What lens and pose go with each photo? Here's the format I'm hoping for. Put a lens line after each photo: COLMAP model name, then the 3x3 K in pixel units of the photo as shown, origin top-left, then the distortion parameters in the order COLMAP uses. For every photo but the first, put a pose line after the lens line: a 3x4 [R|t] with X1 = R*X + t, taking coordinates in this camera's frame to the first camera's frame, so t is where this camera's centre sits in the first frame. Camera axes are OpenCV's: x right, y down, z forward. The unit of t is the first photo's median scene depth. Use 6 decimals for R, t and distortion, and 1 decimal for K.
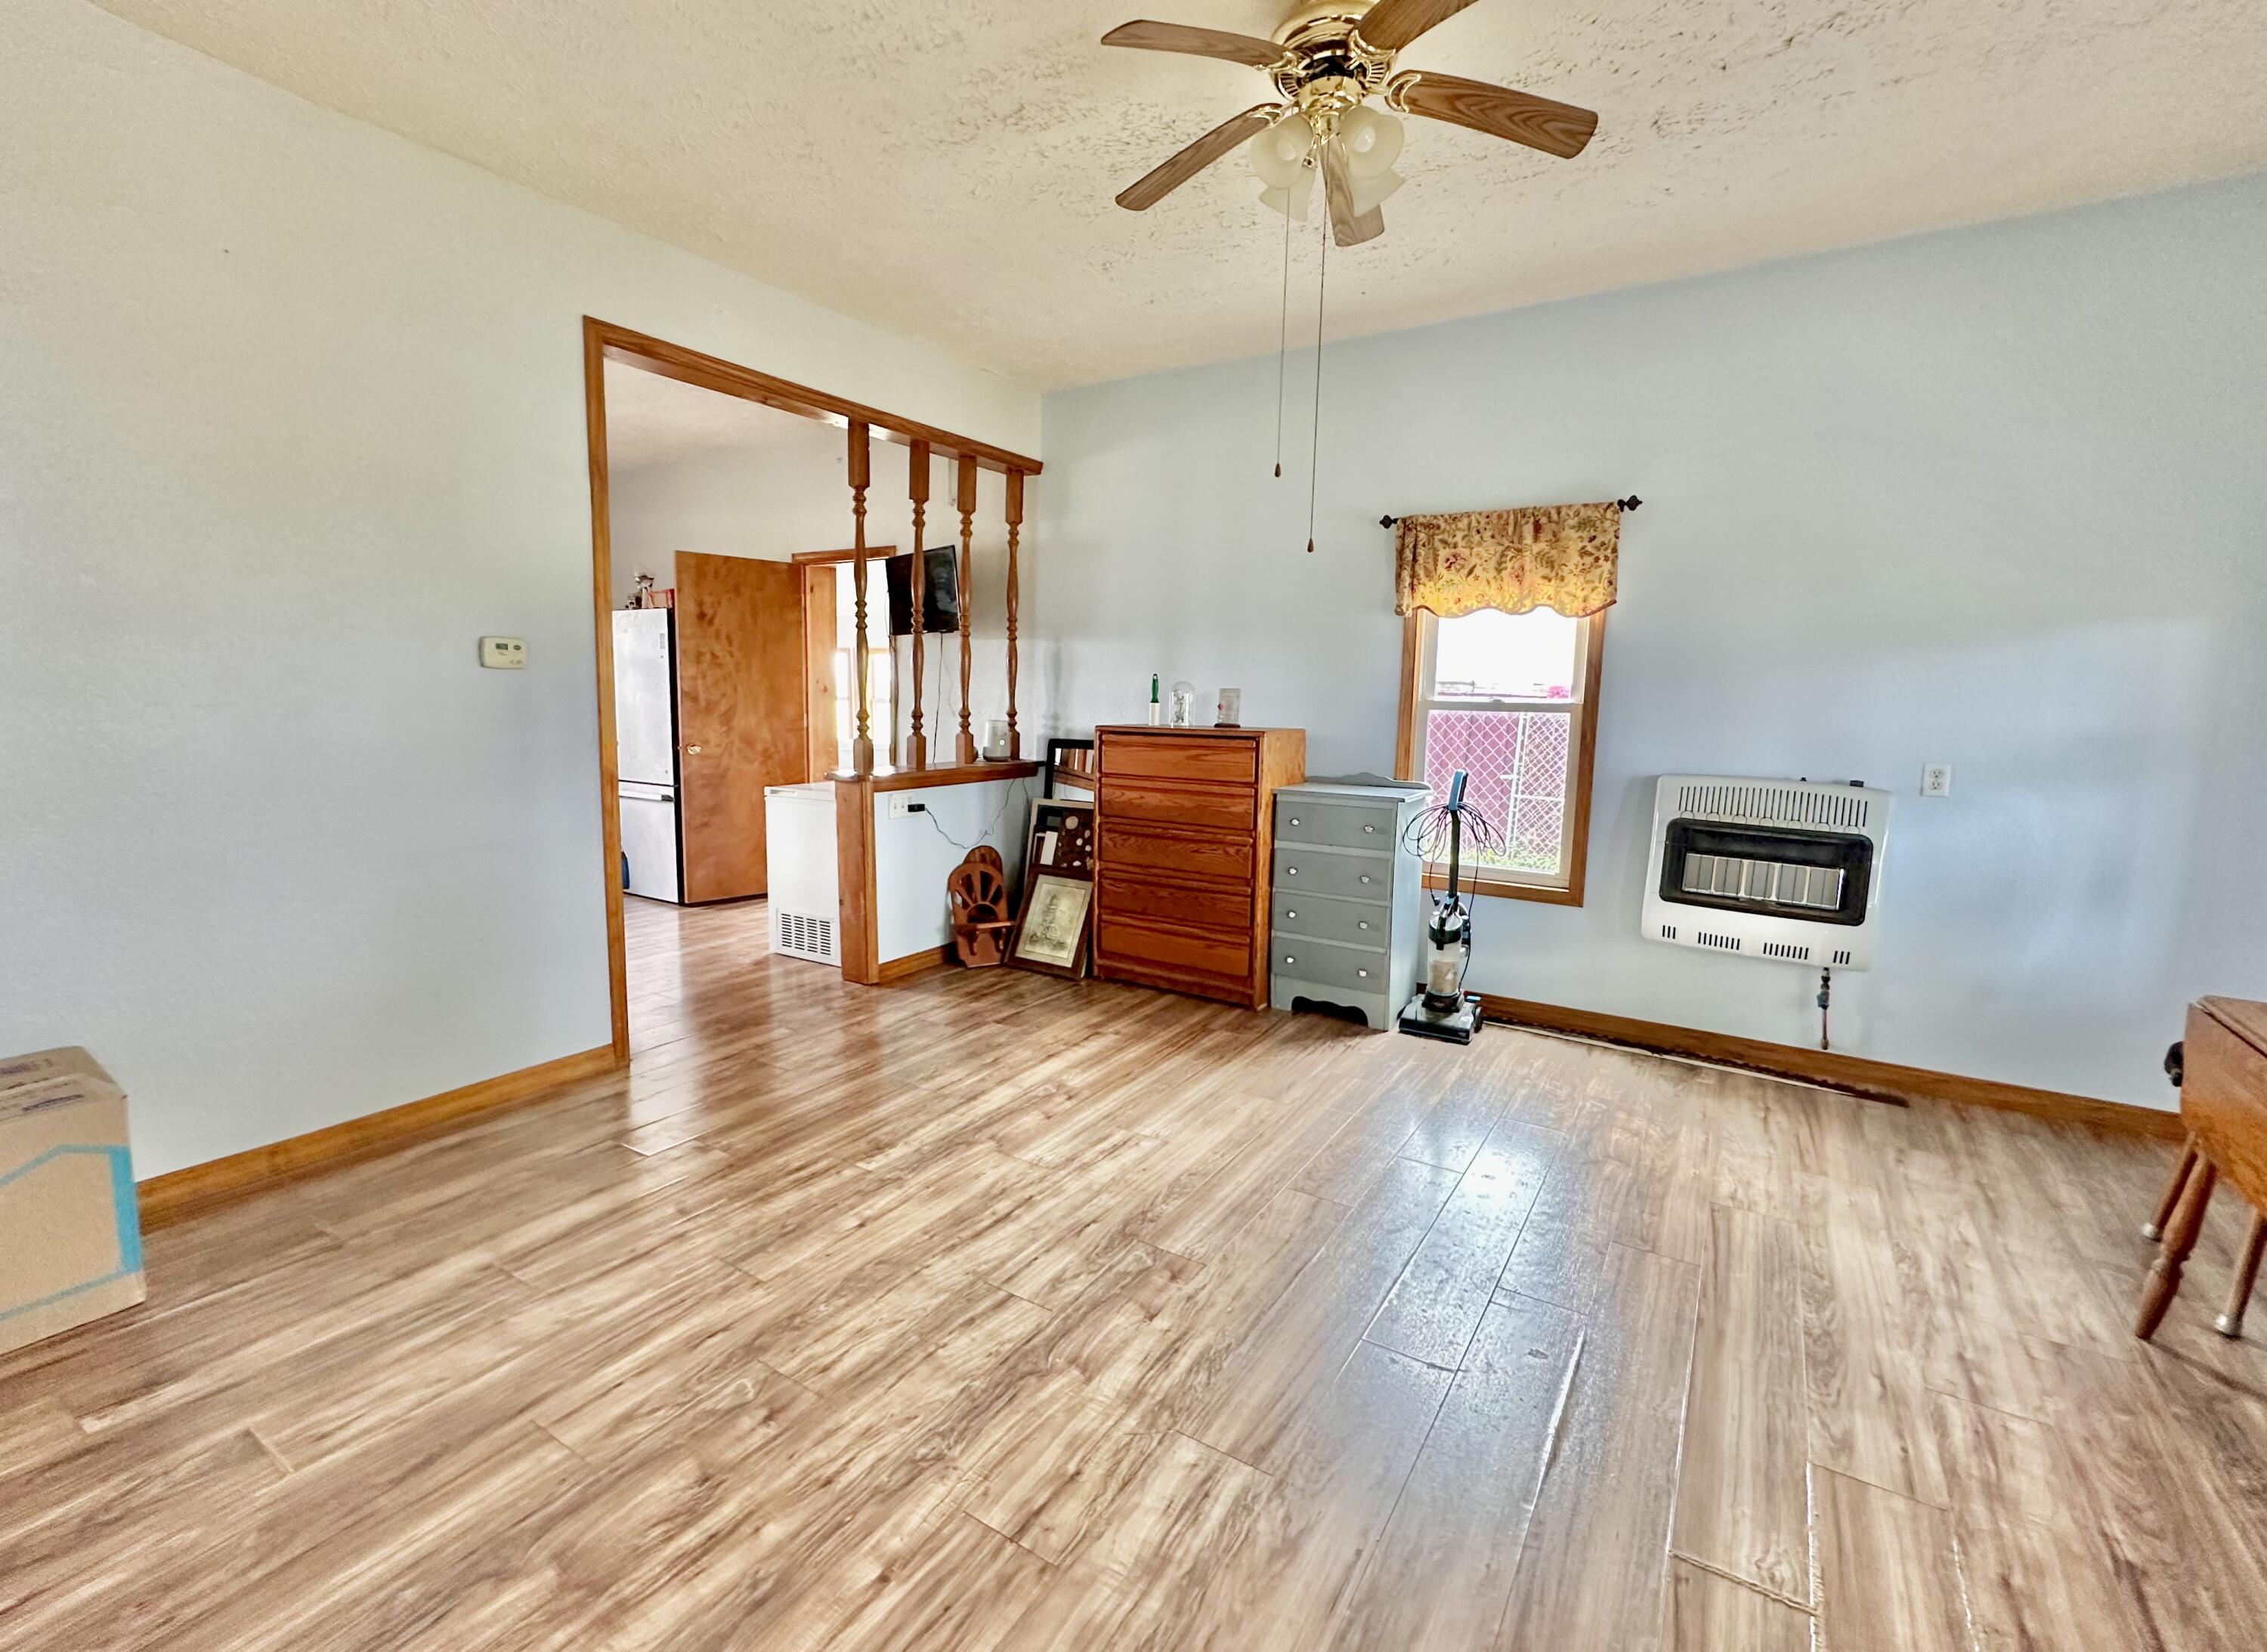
lens RADIAL K [[992.1, 0, 1133.0], [0, 992.1, 828.5], [0, 0, 1]] dist [0.000702, 0.000424]
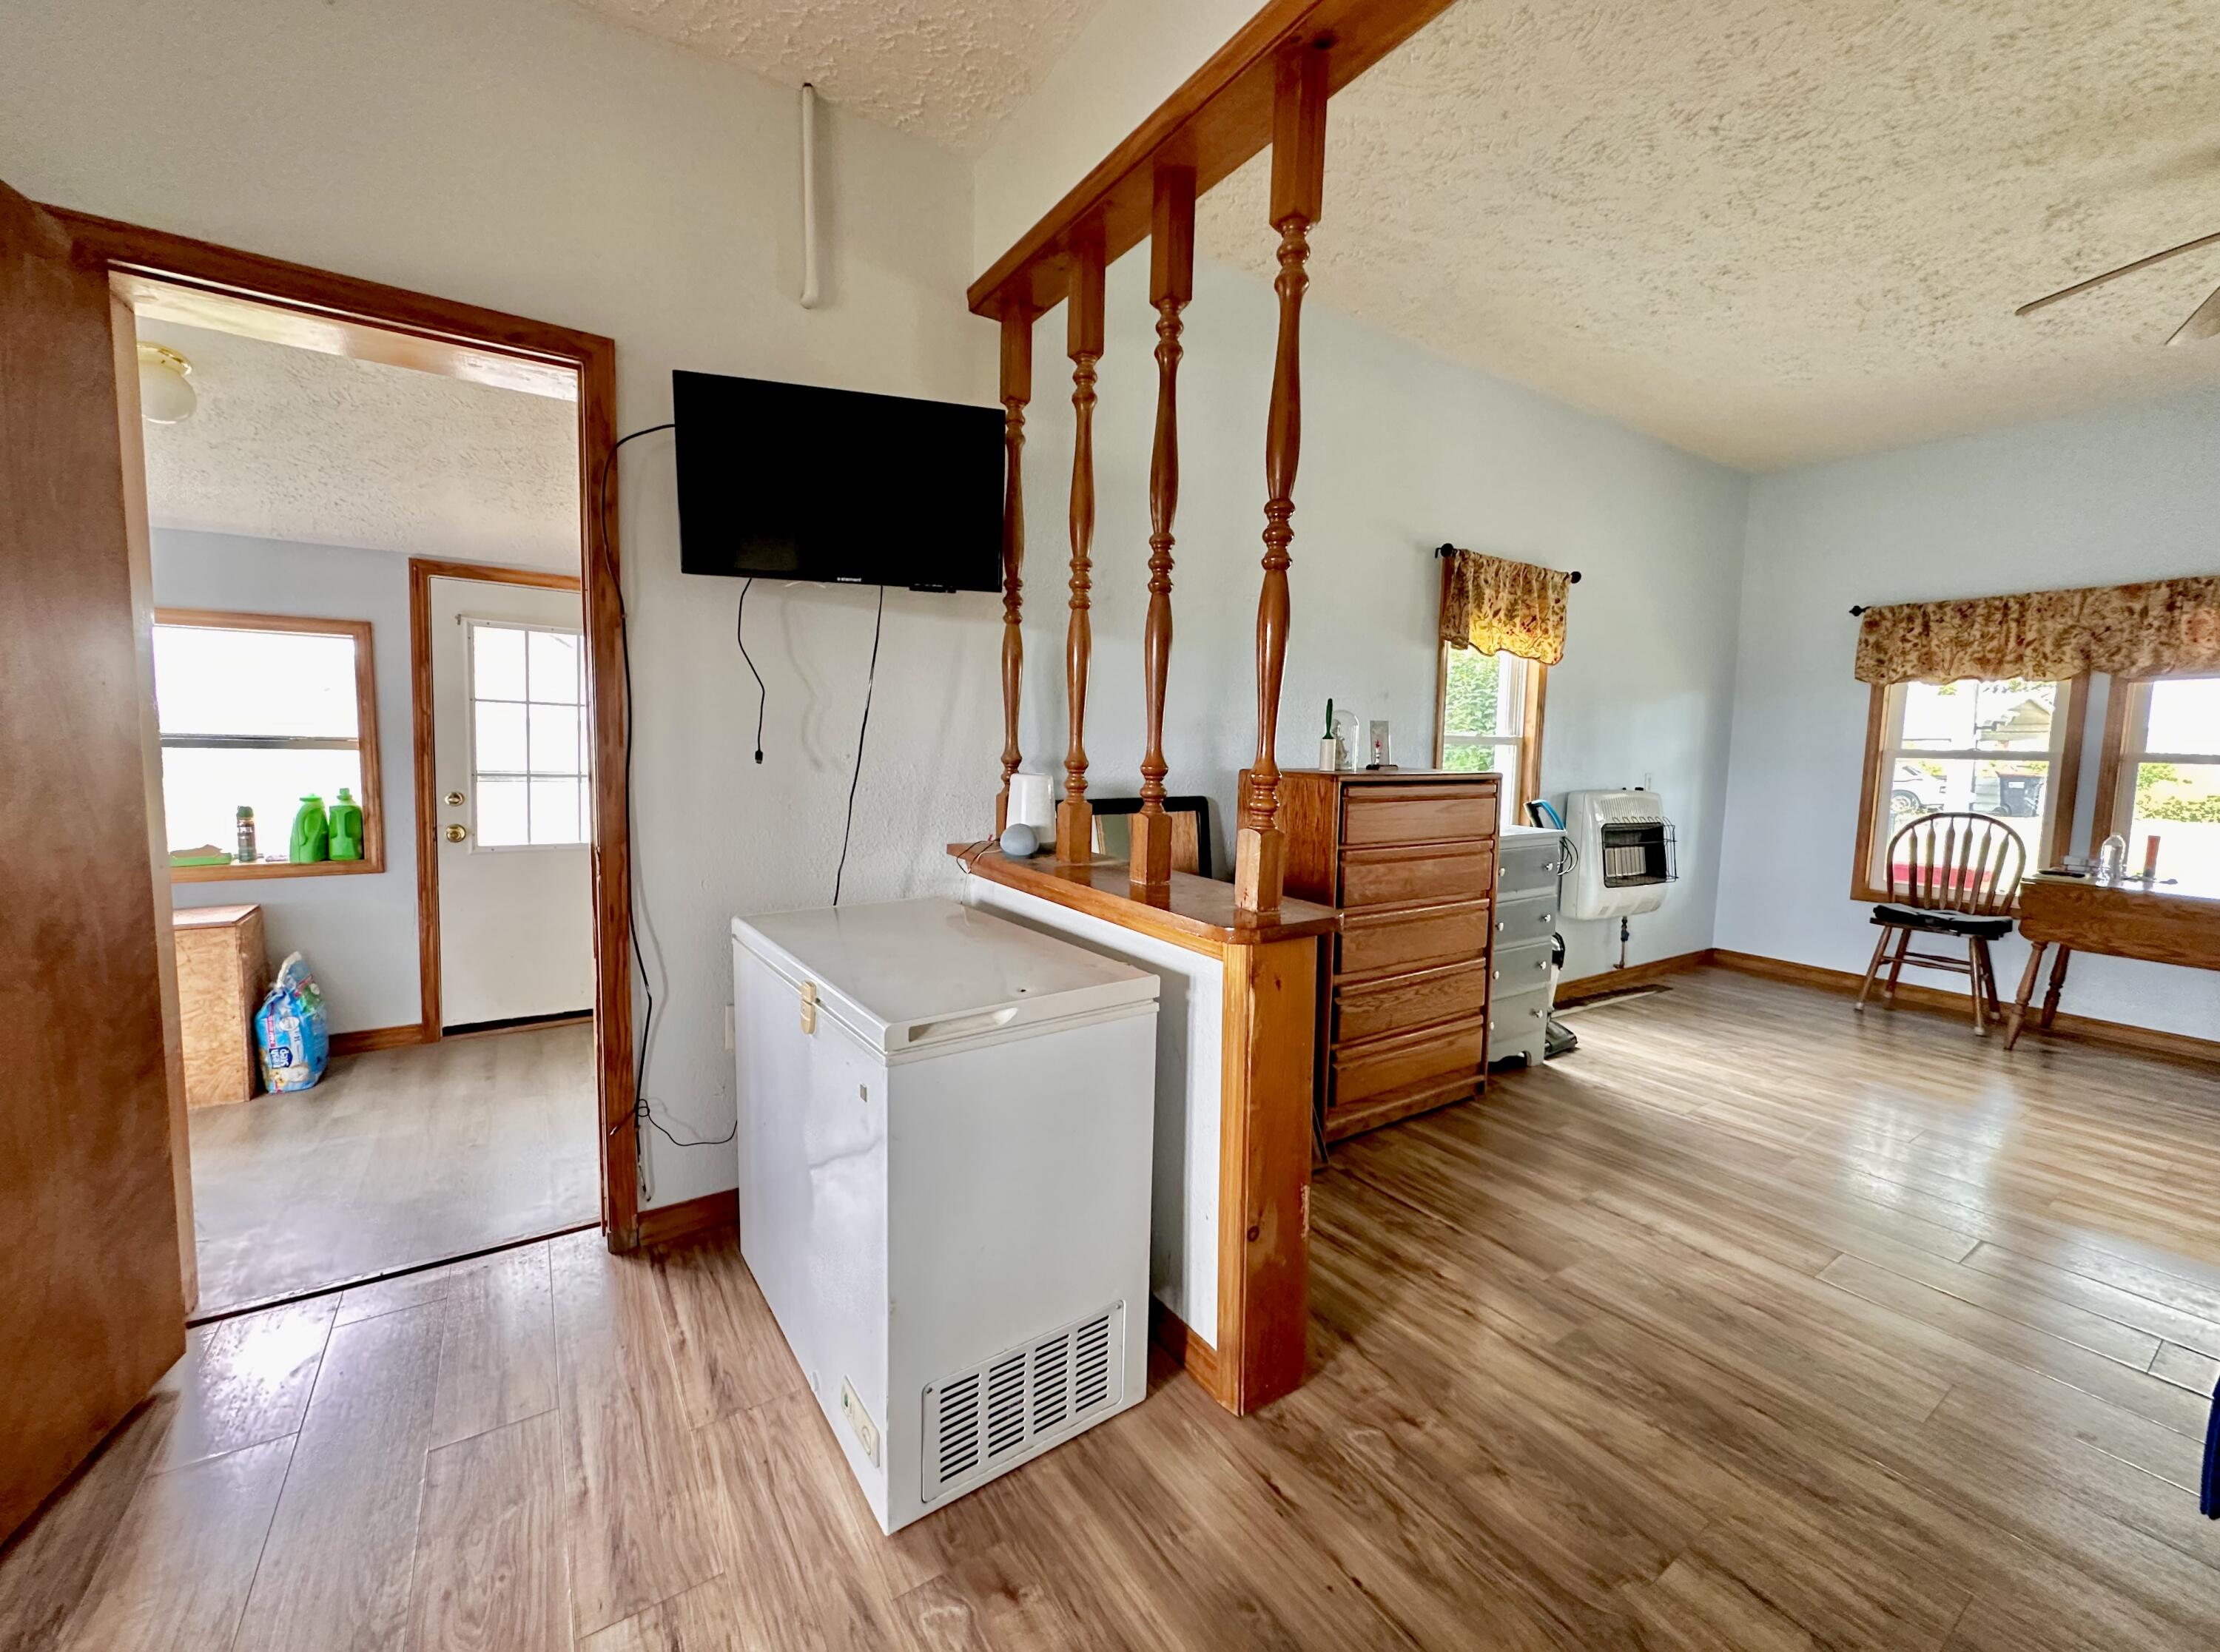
lens RADIAL K [[908.8, 0, 1086.6], [0, 908.8, 820.5], [0, 0, 1]] dist [-0.003098, 0.000239]
pose [[0.392397, -0.094262, 0.914953, -0.781222], [0.109626, 0.992437, 0.055229, -0.149139], [-0.913240, 0.078631, 0.399763, 1.084114]]
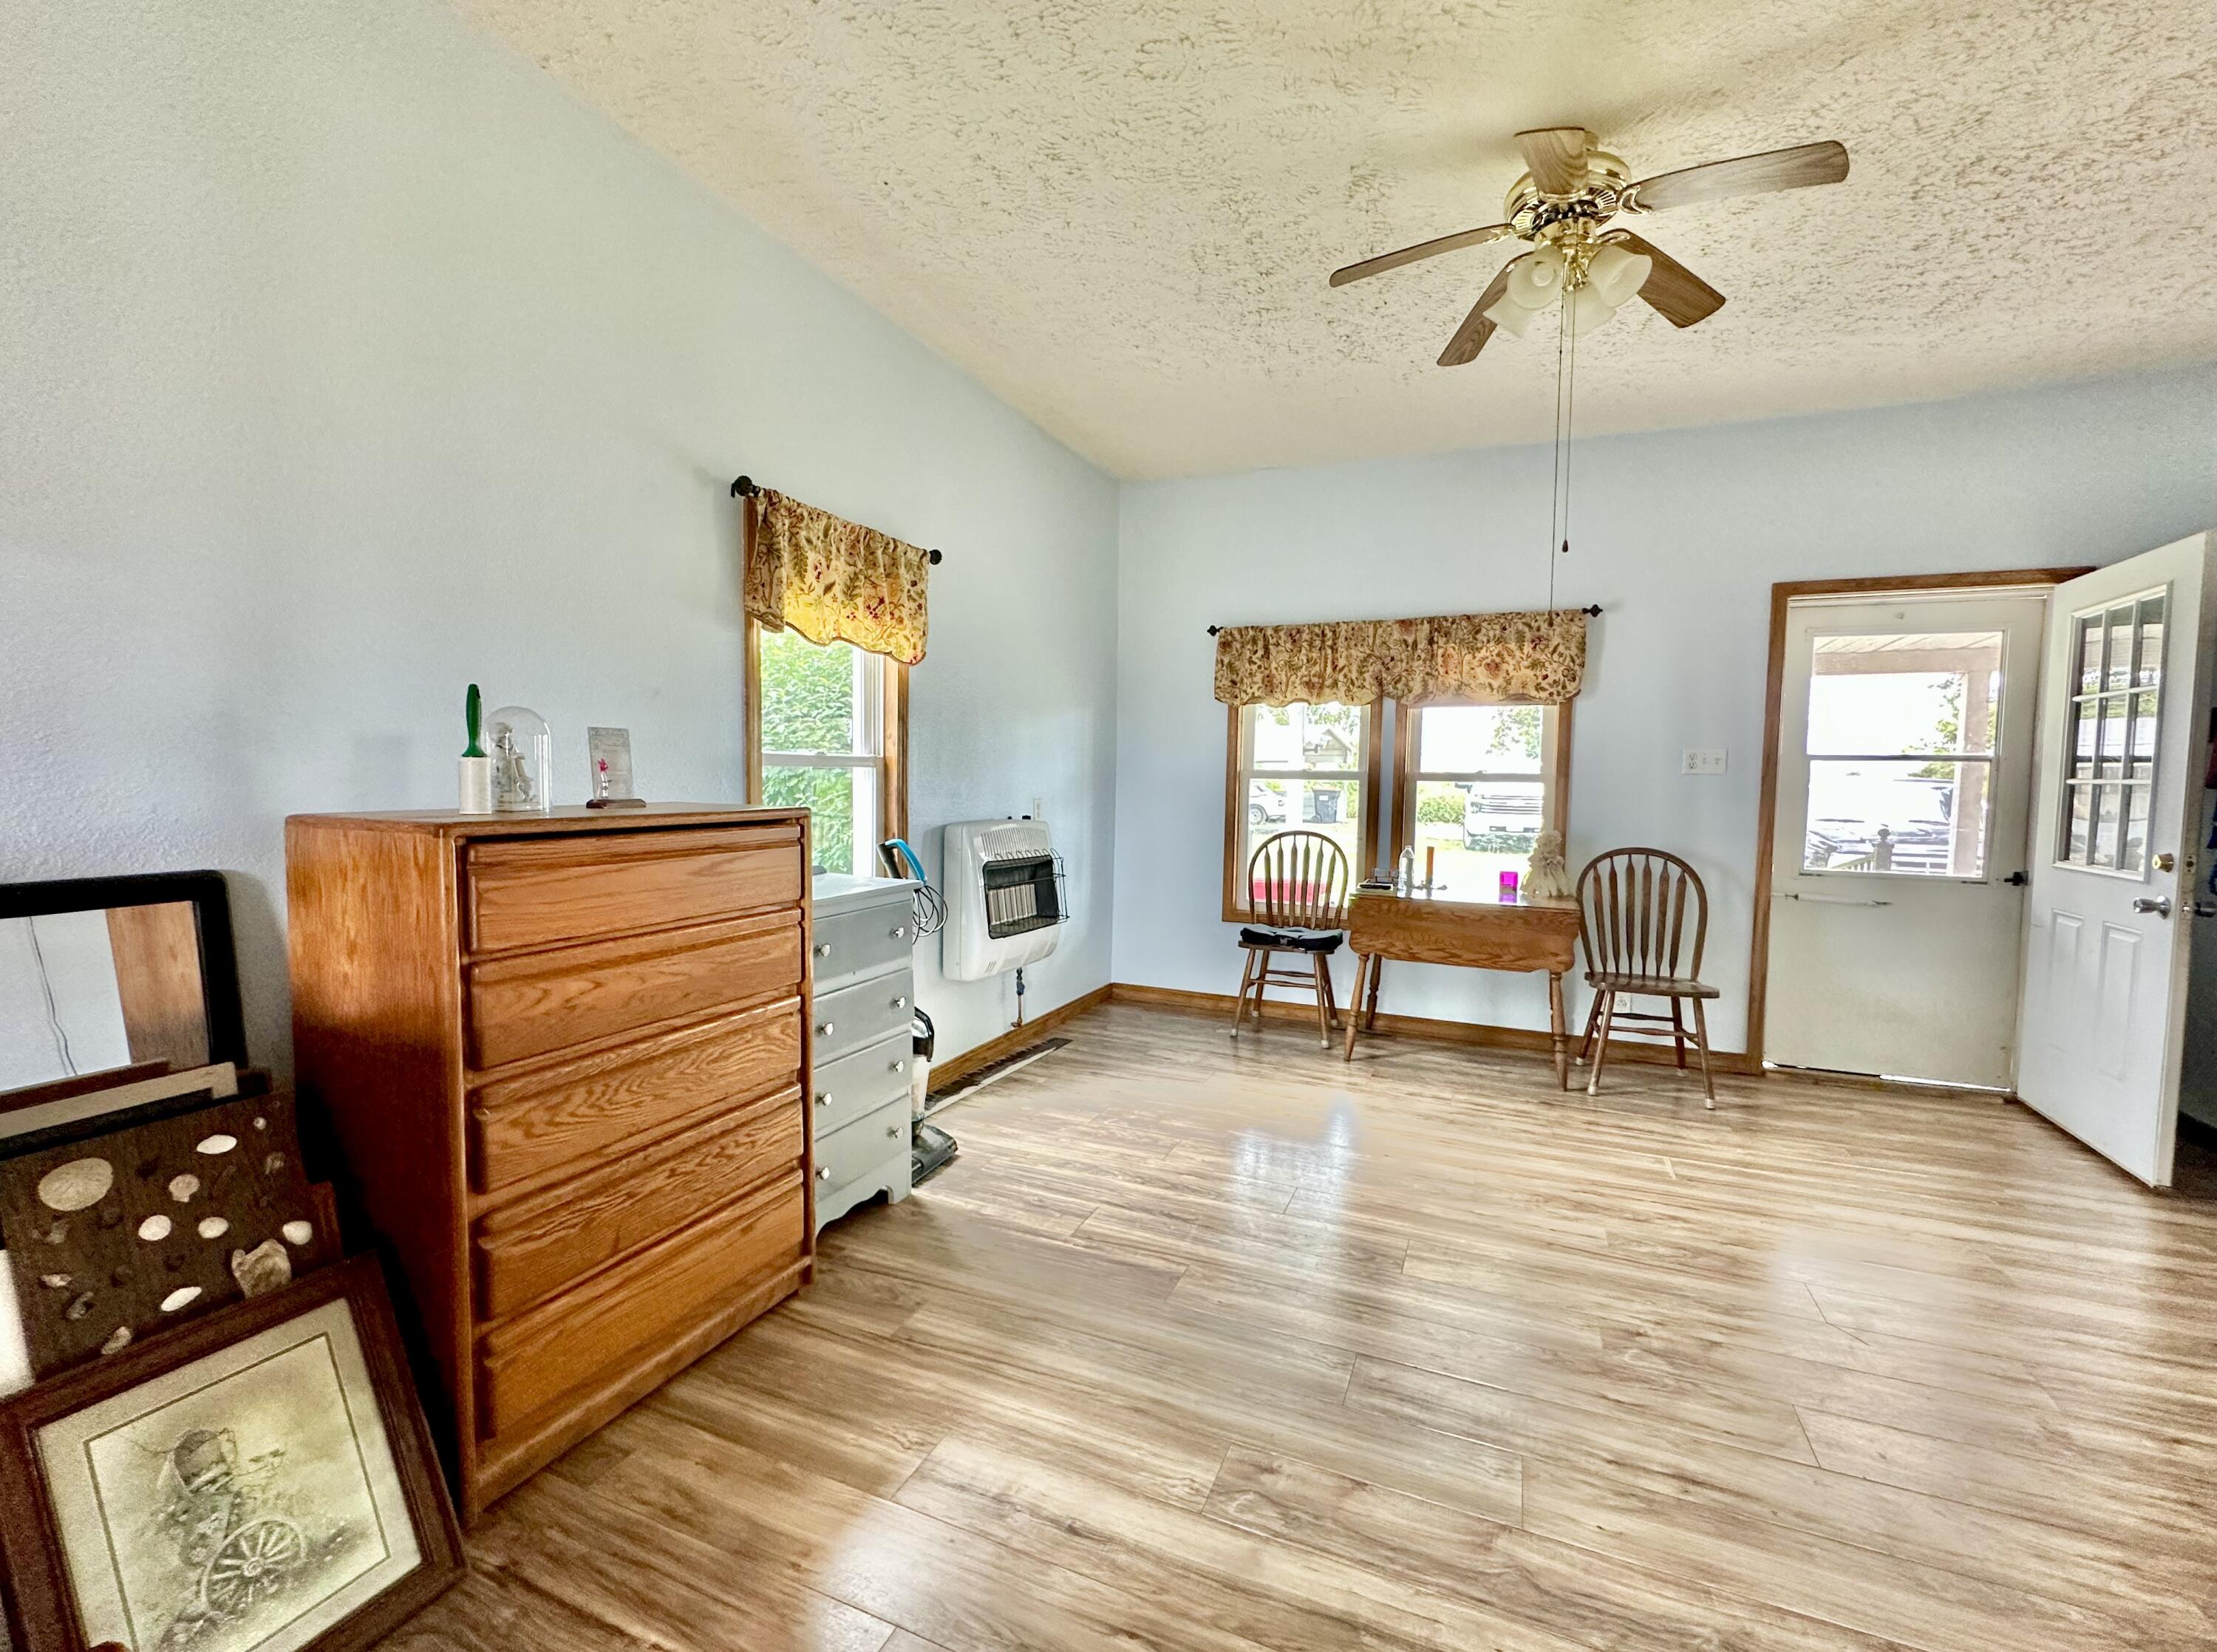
lens RADIAL K [[961.6, 0, 1087.2], [0, 961.6, 837.1], [0, 0, 1]] dist [0.001744, 0.001342]
pose [[-0.157041, -0.088552, 0.983614, -0.477600], [0.111955, 0.987956, 0.106817, -0.131064], [-0.981226, 0.126895, -0.145236, 0.984975]]
